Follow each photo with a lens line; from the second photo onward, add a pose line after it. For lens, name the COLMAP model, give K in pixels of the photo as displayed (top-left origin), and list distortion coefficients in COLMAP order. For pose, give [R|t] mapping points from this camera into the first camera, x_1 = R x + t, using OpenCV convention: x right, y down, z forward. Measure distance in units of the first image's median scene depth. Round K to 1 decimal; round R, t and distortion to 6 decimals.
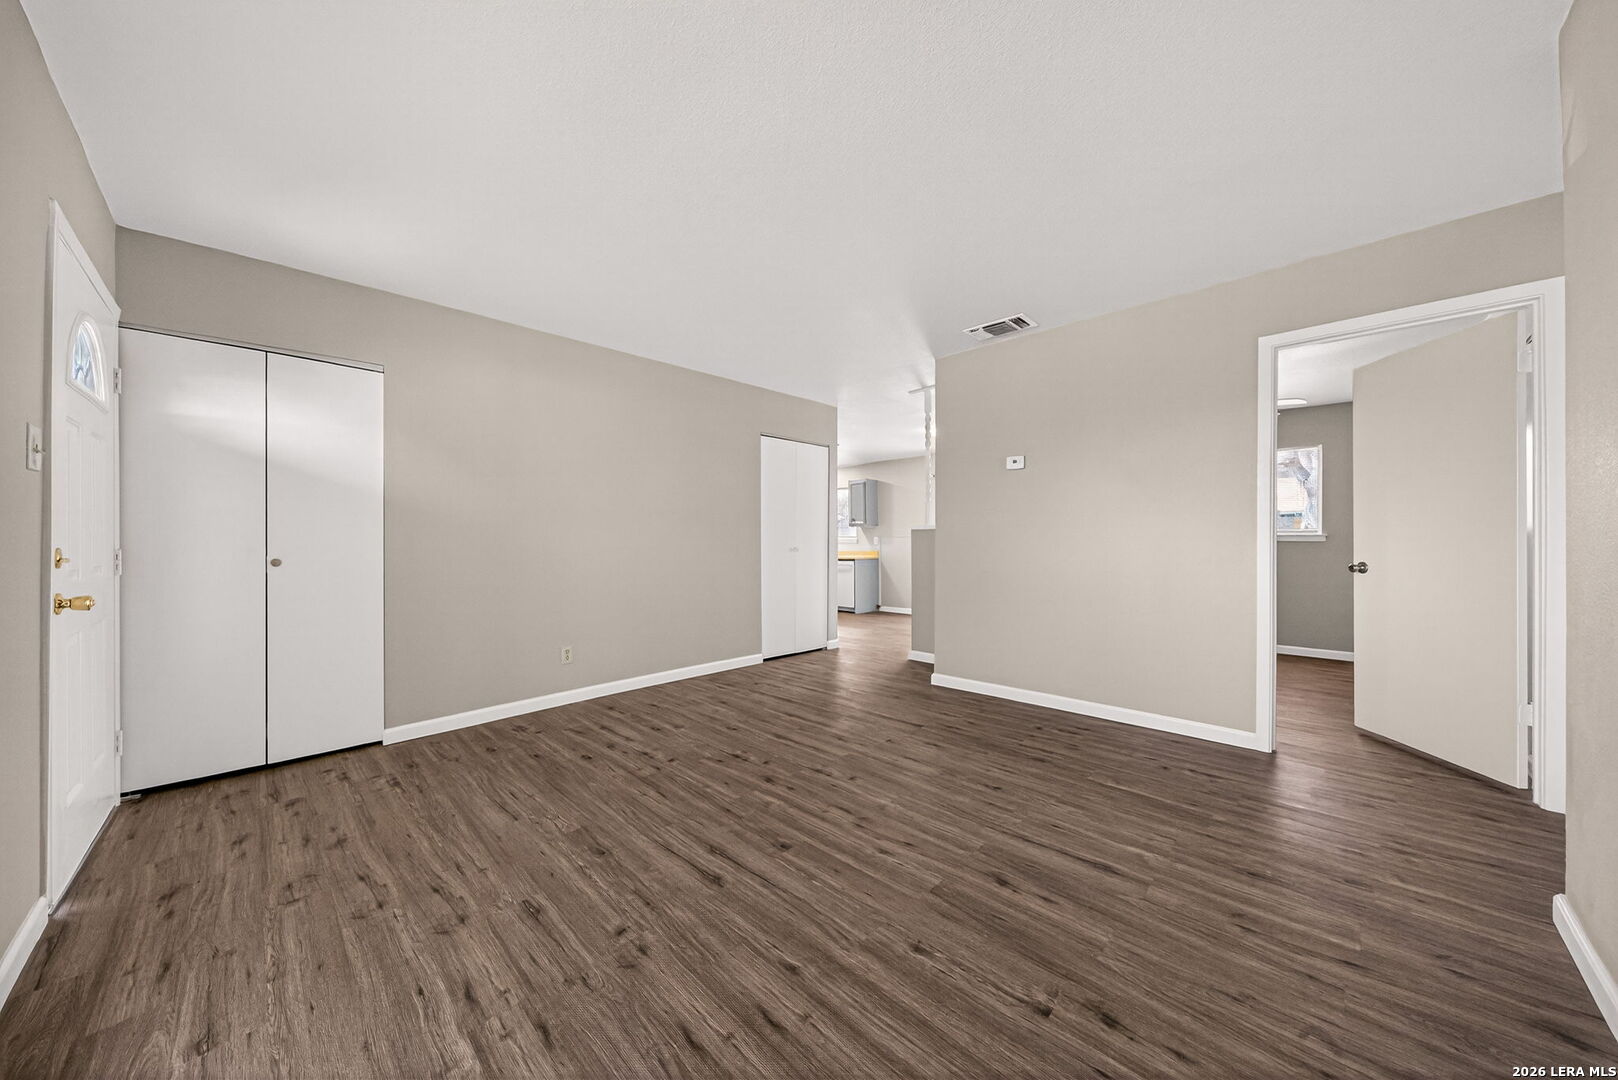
lens RADIAL K [[549.0, 0, 811.5], [0, 549.0, 544.6], [0, 0, 1]] dist [-0.002930, 0.000380]
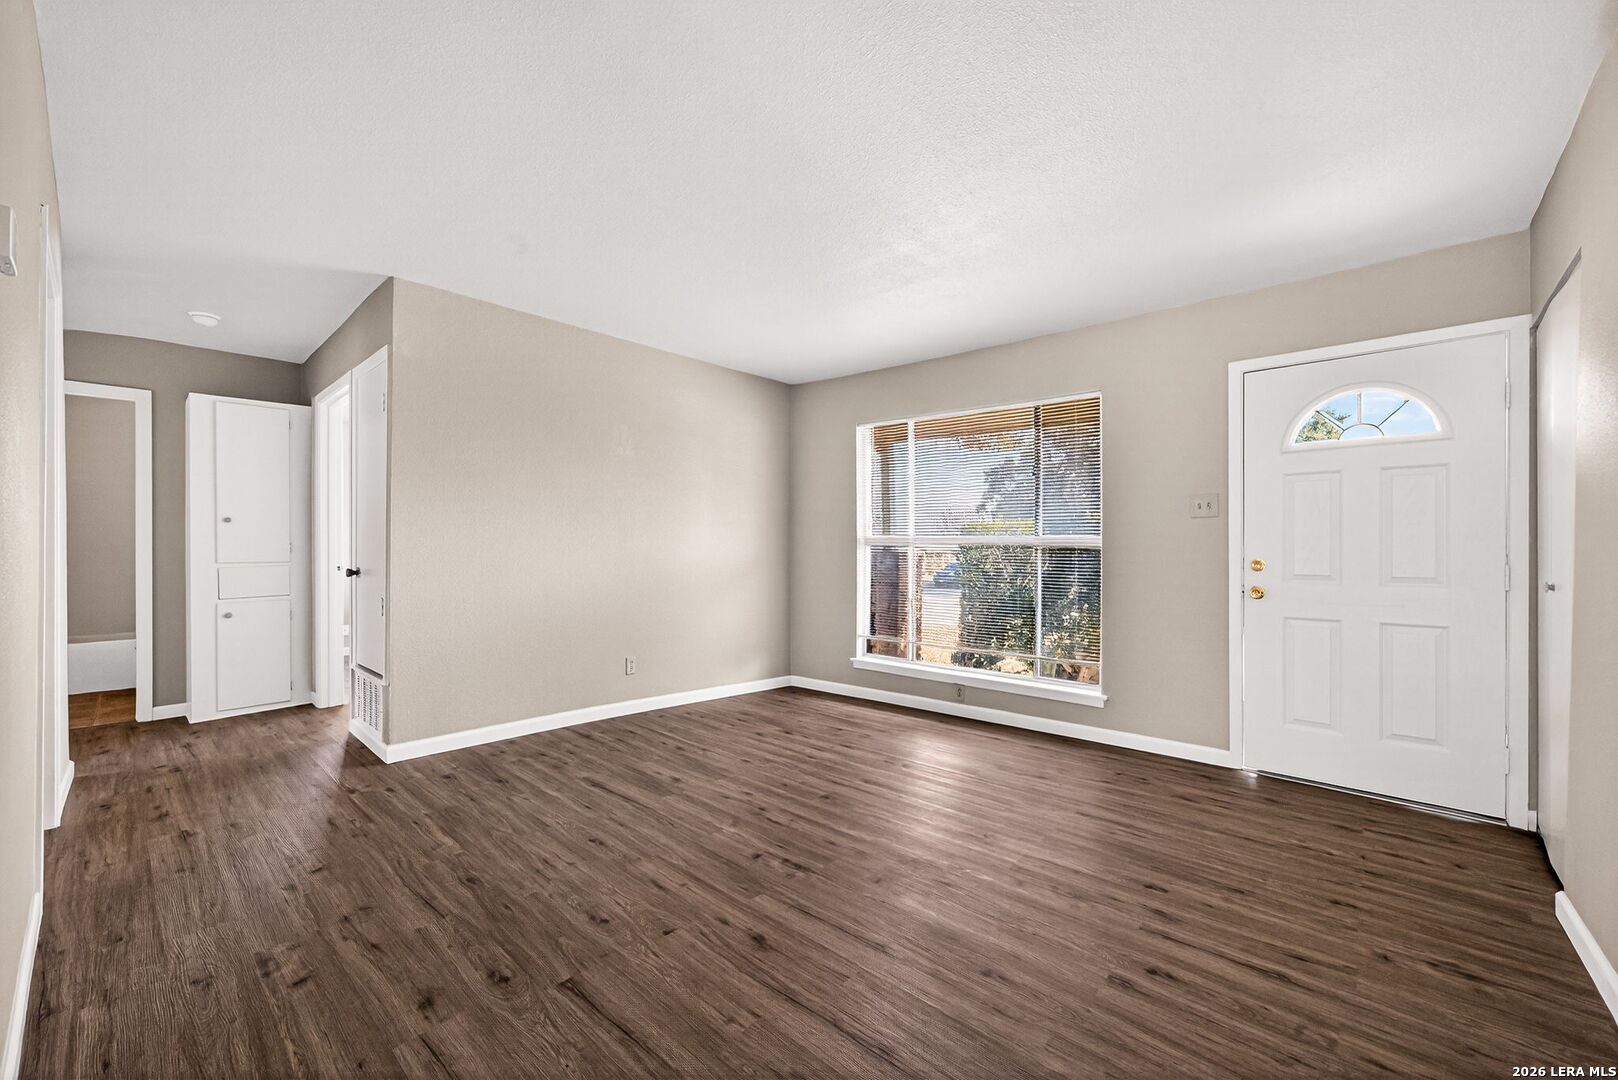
lens RADIAL K [[635.4, 0, 813.2], [0, 635.4, 553.0], [0, 0, 1]] dist [-0.008779, 0.000128]
pose [[-0.998910, -0.003662, -0.046531, 0.044584], [-0.003941, 0.999975, 0.005908, -0.017244], [0.046508, 0.006085, -0.998899, 2.242581]]
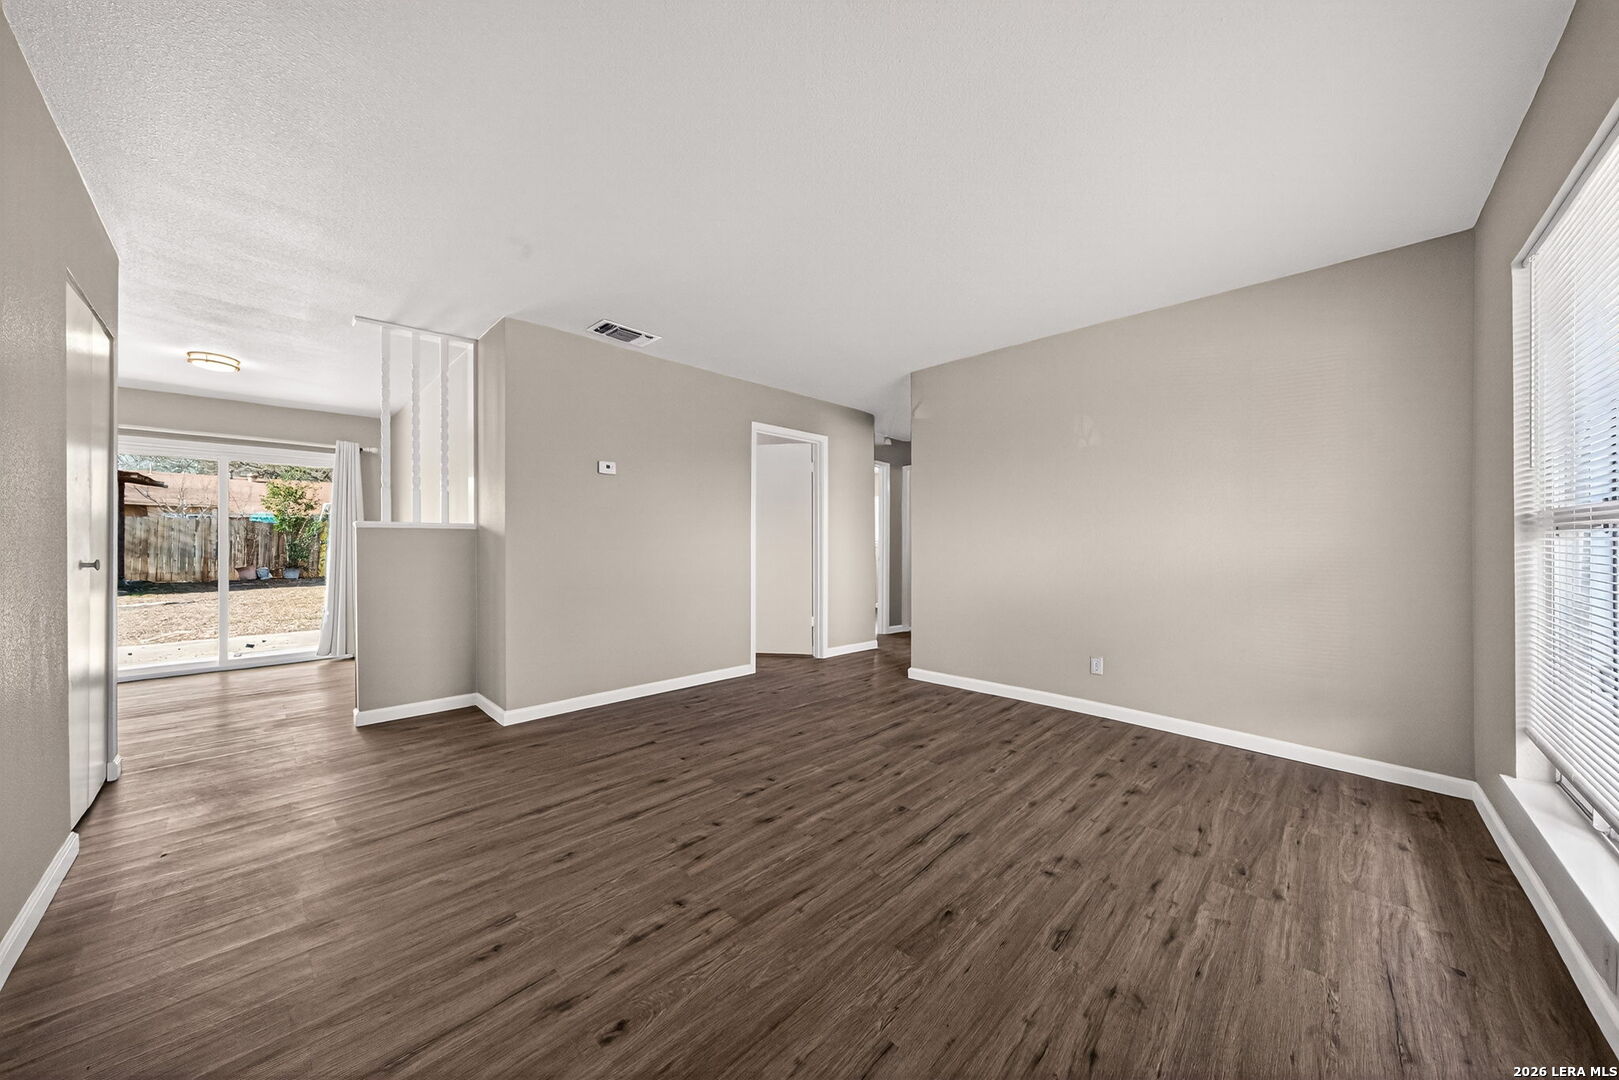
lens RADIAL K [[549.3, 0, 812.0], [0, 549.3, 544.6], [0, 0, 1]] dist [-0.002930, 0.000380]
pose [[-0.006646, 0.009017, 0.999937, -1.106274], [0.001960, 0.999958, -0.009004, 0.003104], [-0.999976, 0.001900, -0.006663, 1.093727]]
